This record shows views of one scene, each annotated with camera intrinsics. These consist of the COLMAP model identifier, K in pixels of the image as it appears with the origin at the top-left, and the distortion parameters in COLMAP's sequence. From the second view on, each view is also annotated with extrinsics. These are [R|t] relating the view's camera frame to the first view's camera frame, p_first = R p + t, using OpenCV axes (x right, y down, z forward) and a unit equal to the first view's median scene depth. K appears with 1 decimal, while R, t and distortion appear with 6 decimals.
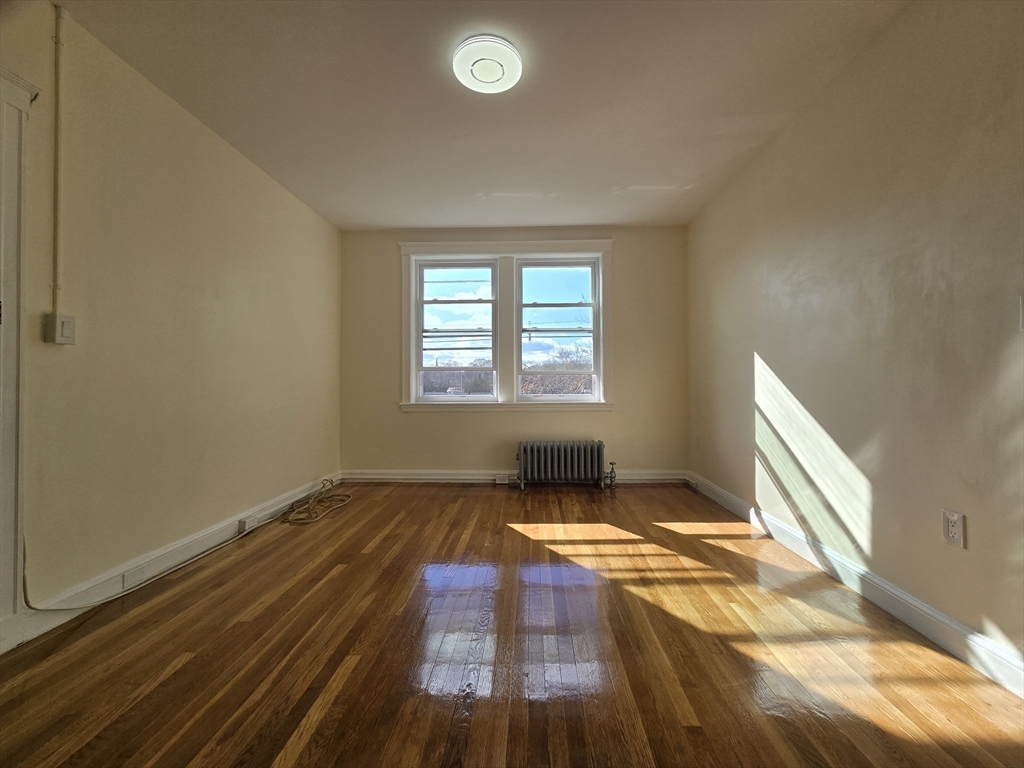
lens RADIAL K [[418.8, 0, 515.3], [0, 418.8, 379.2], [0, 0, 1]] dist [0.001014, -0.000025]
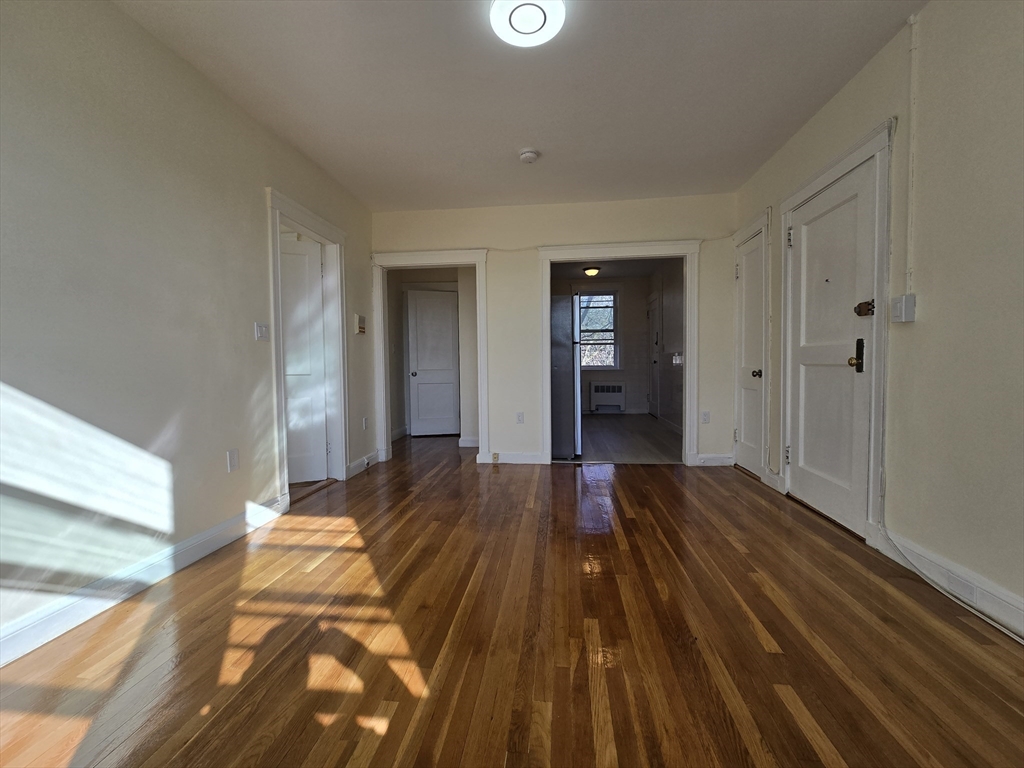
lens RADIAL K [[418.8, 0, 515.3], [0, 418.8, 379.2], [0, 0, 1]] dist [0.001014, -0.000025]
pose [[-0.997562, 0.013902, 0.068394, -0.075652], [0.015829, 0.999491, 0.027713, 0.017251], [-0.067974, 0.028728, -0.997273, 1.603838]]
